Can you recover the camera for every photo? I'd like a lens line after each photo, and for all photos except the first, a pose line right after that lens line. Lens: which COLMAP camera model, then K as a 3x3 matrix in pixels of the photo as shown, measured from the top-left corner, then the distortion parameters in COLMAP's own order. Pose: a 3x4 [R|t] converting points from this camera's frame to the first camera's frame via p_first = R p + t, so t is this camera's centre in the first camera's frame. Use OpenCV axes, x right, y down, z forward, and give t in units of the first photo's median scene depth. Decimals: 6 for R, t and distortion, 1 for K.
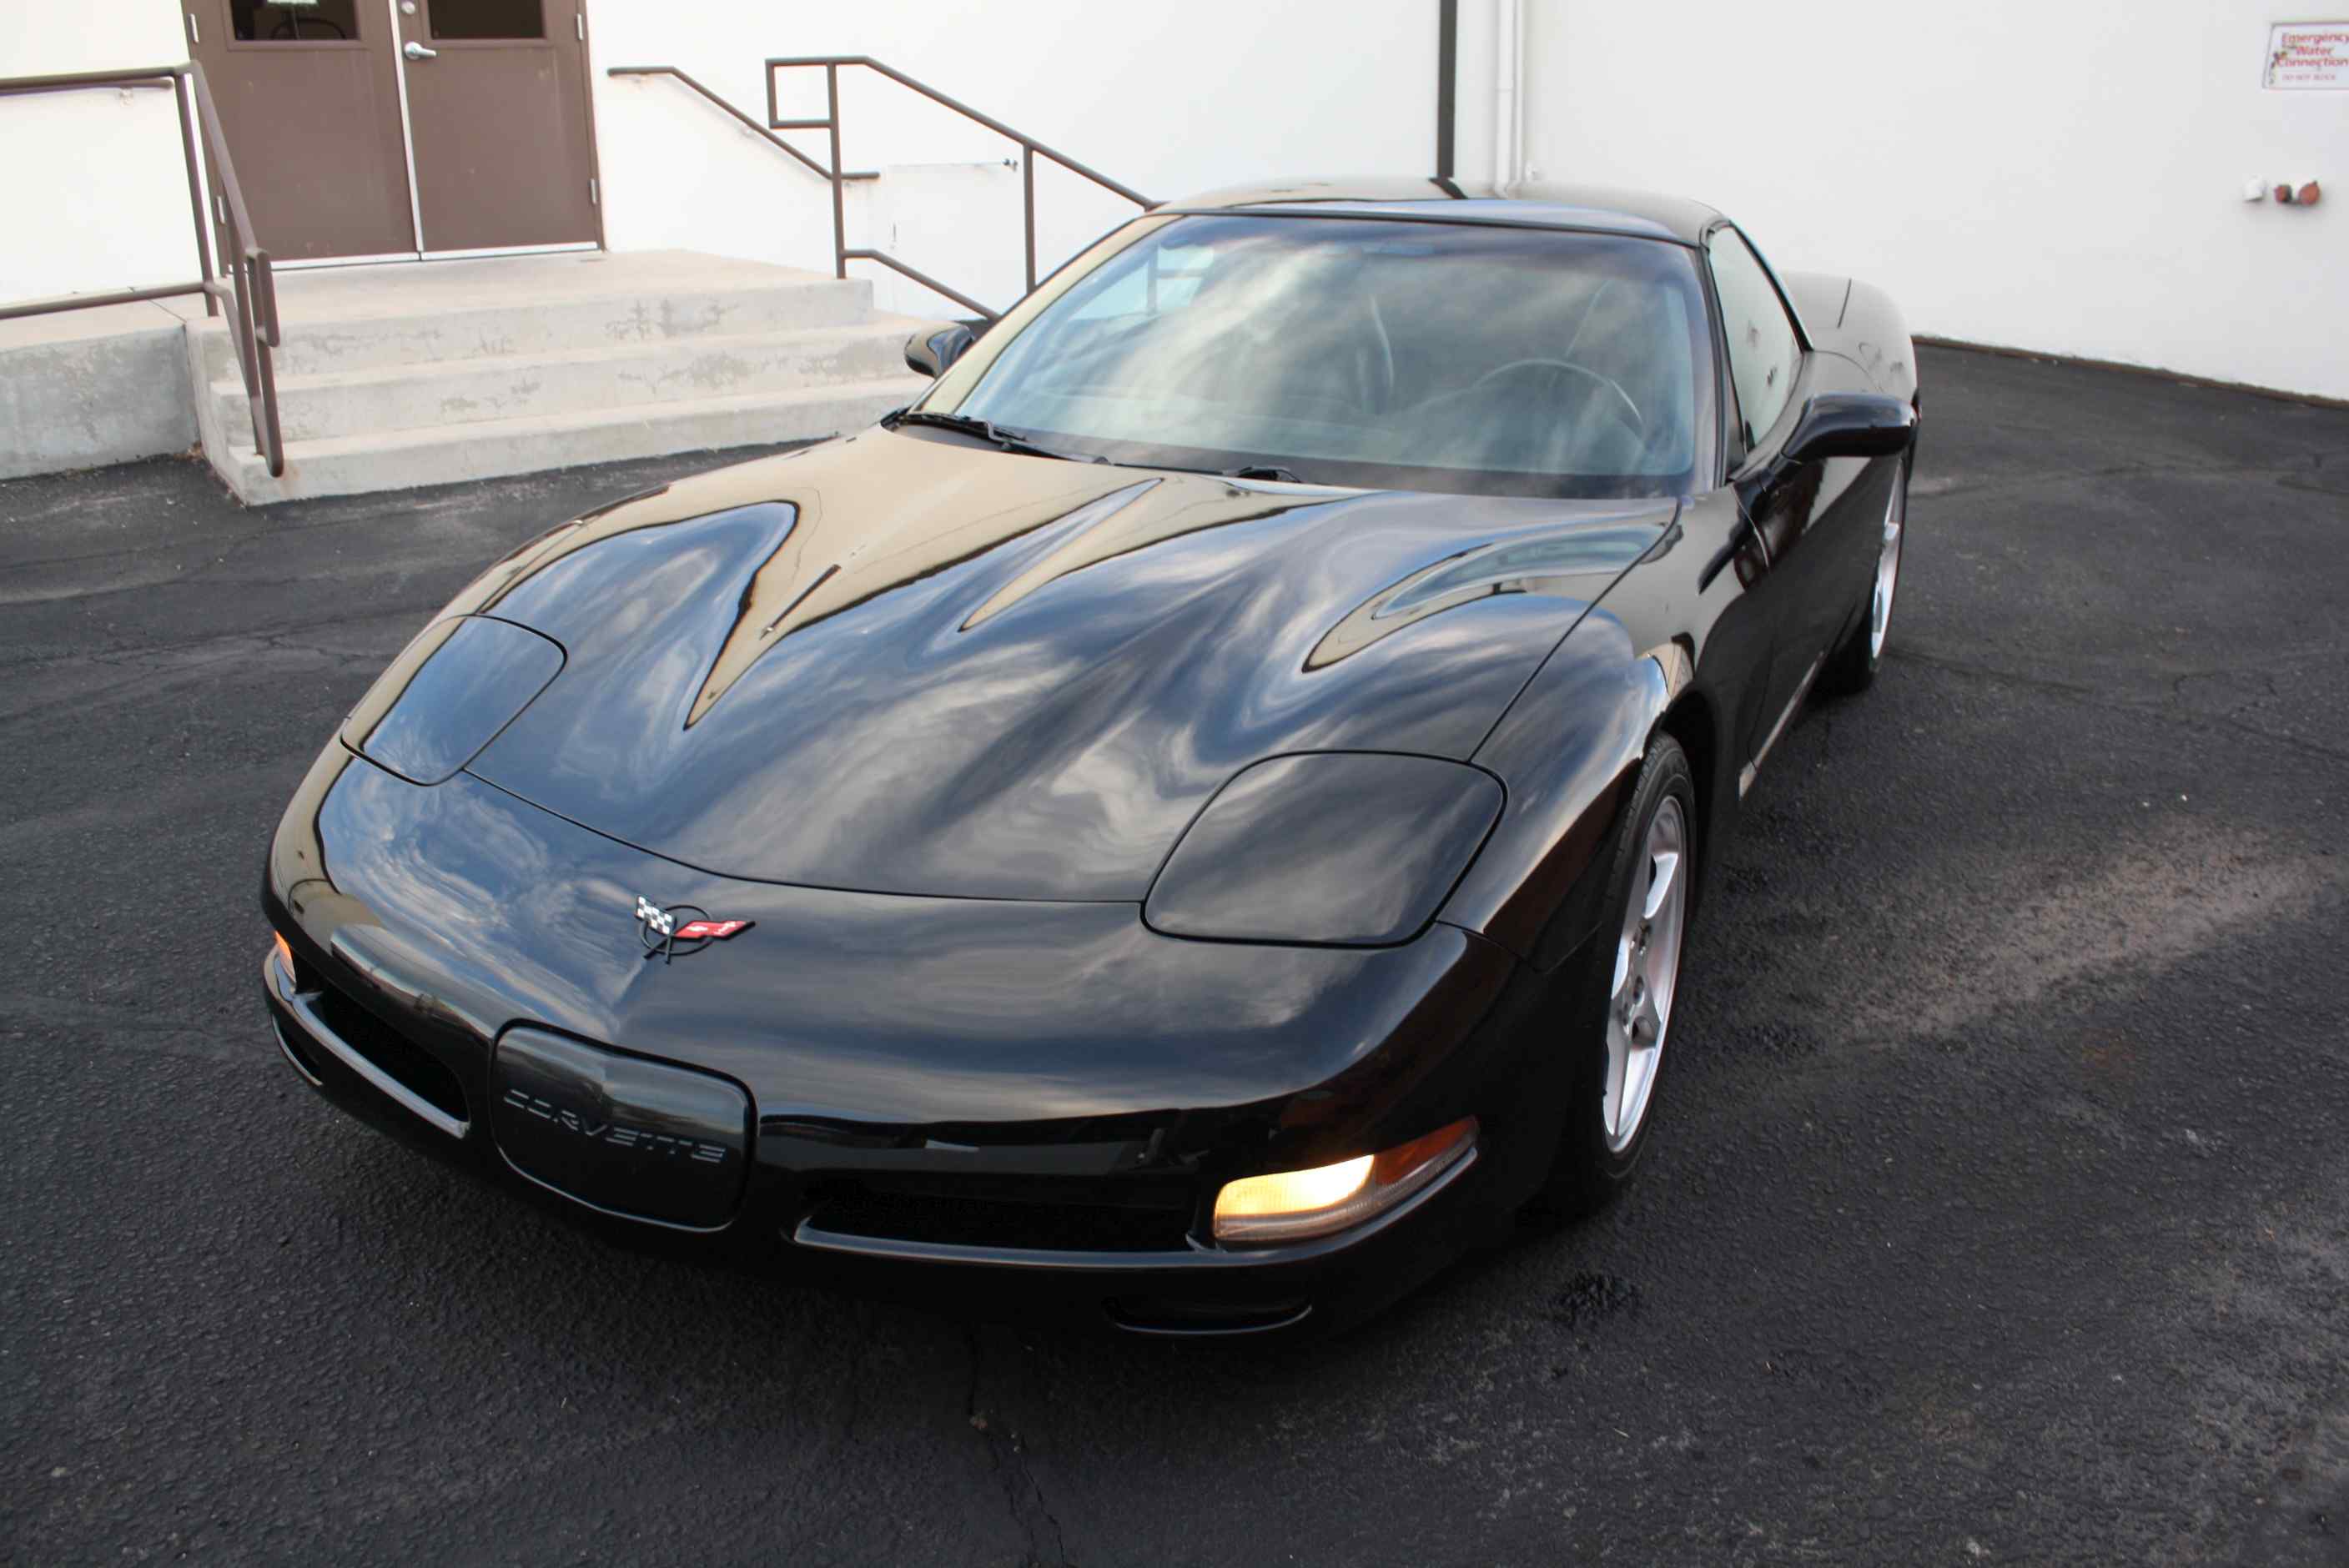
lens RADIAL K [[1979.8, 0, 1187.6], [0, 1979.8, 791.7], [0, 0, 1]] dist [-0.165995, 0.147338]
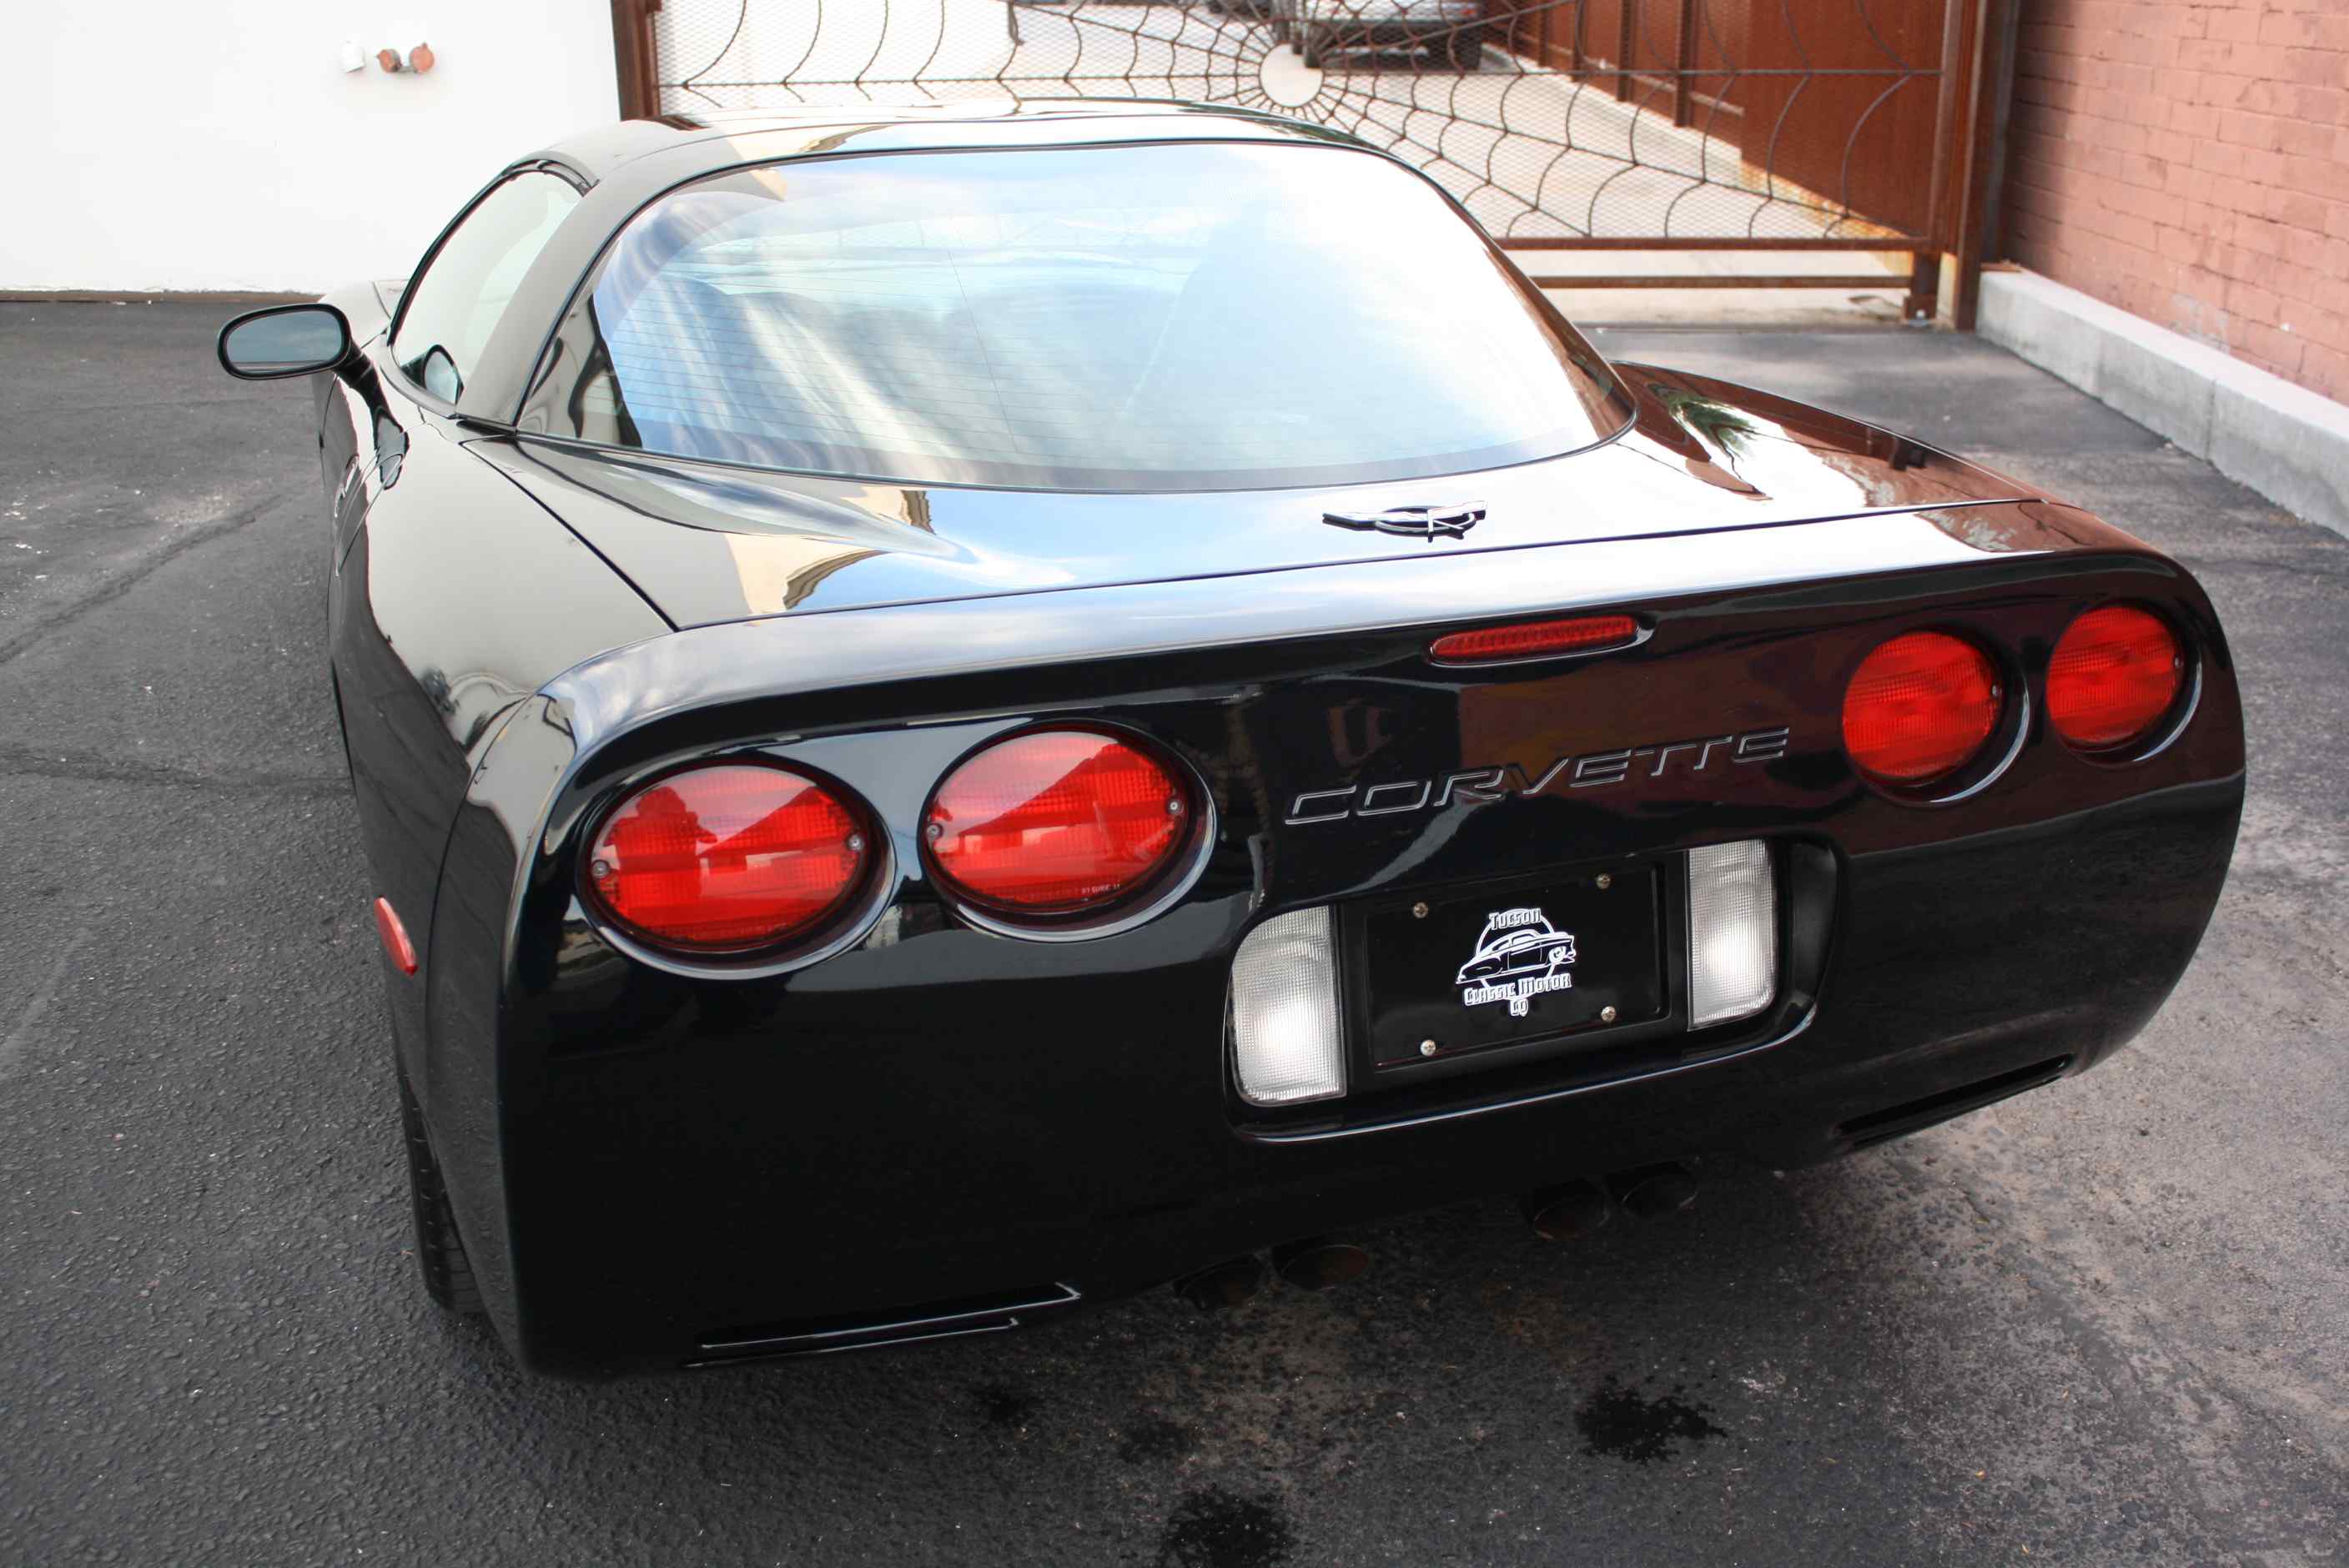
lens RADIAL K [[2320.7, 0, 1174.5], [0, 2320.7, 784.0], [0, 0, 1]] dist [-0.146251, 0.163135]
pose [[0.566389, -0.274968, 0.776914, -0.072348], [0.267484, 0.952999, 0.142287, -0.073478], [-0.779523, 0.127223, 0.613318, 0.195397]]
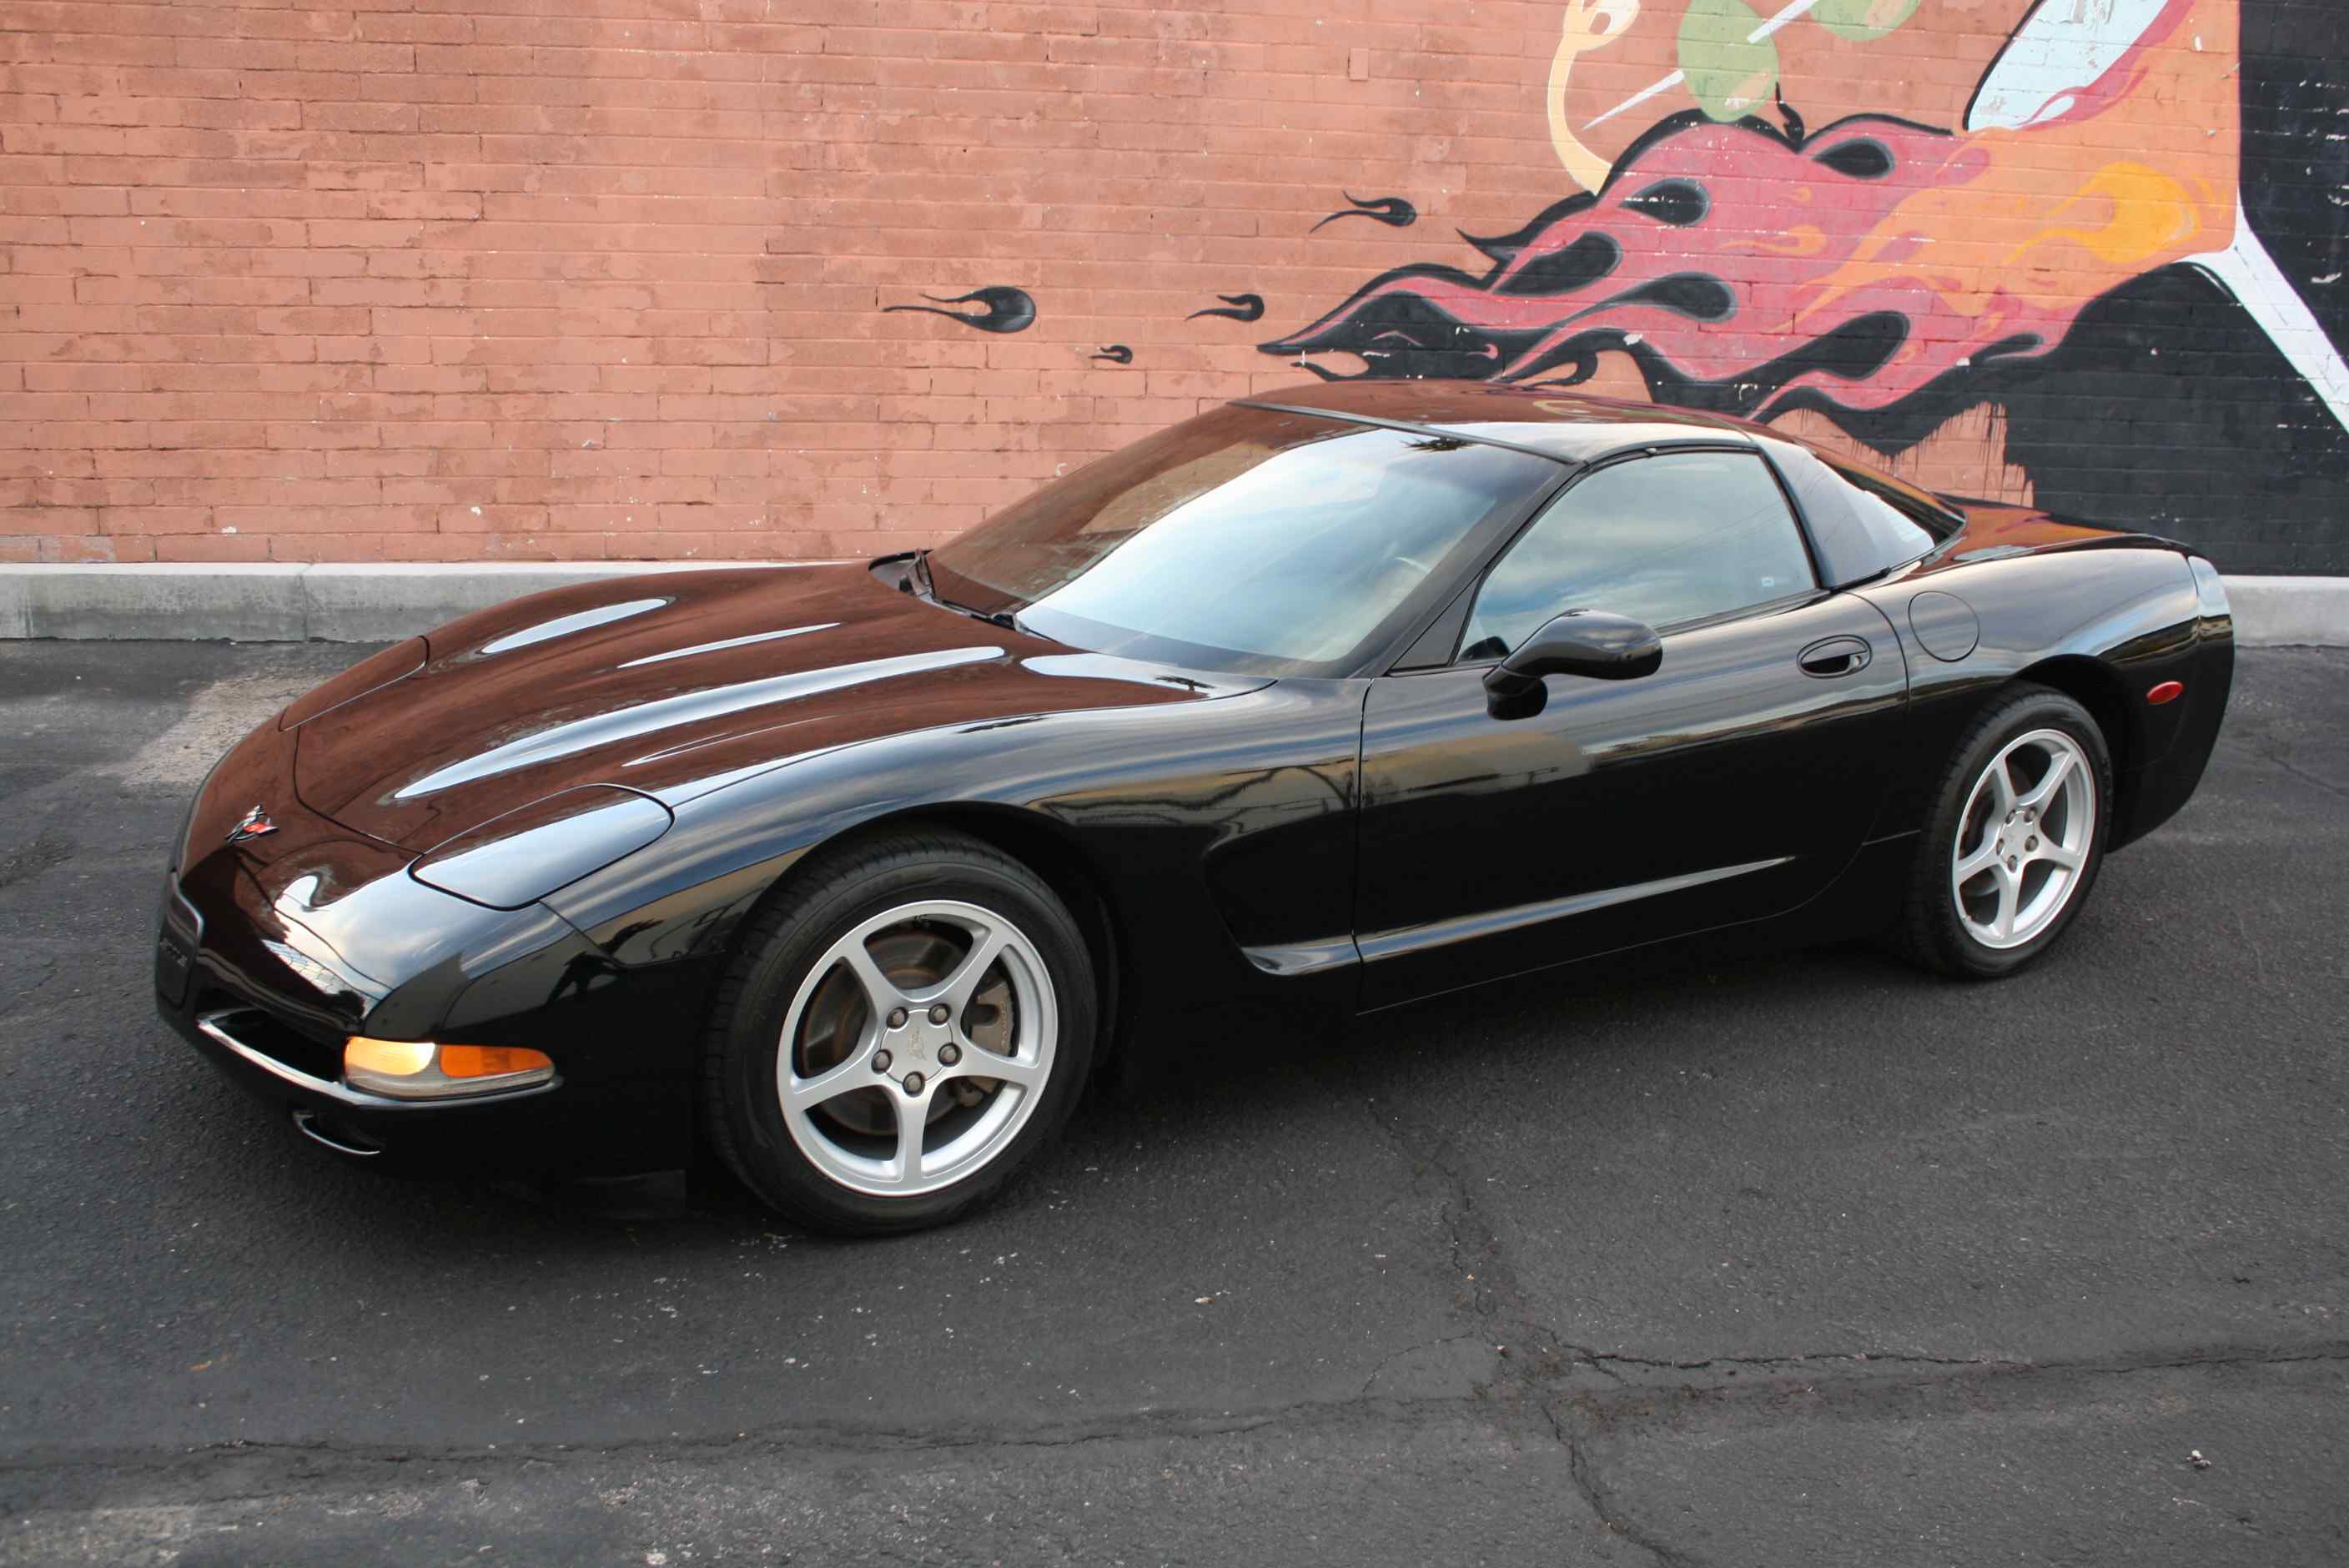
lens RADIAL K [[2145.2, 0, 1169.5], [0, 2145.2, 790.5], [0, 0, 1]] dist [-0.146967, 0.151120]
pose [[-0.917853, -0.119460, 0.378517, 0.096011], [0.110254, 0.839372, 0.532258, -0.347076], [-0.381300, 0.530268, -0.757250, 0.941562]]
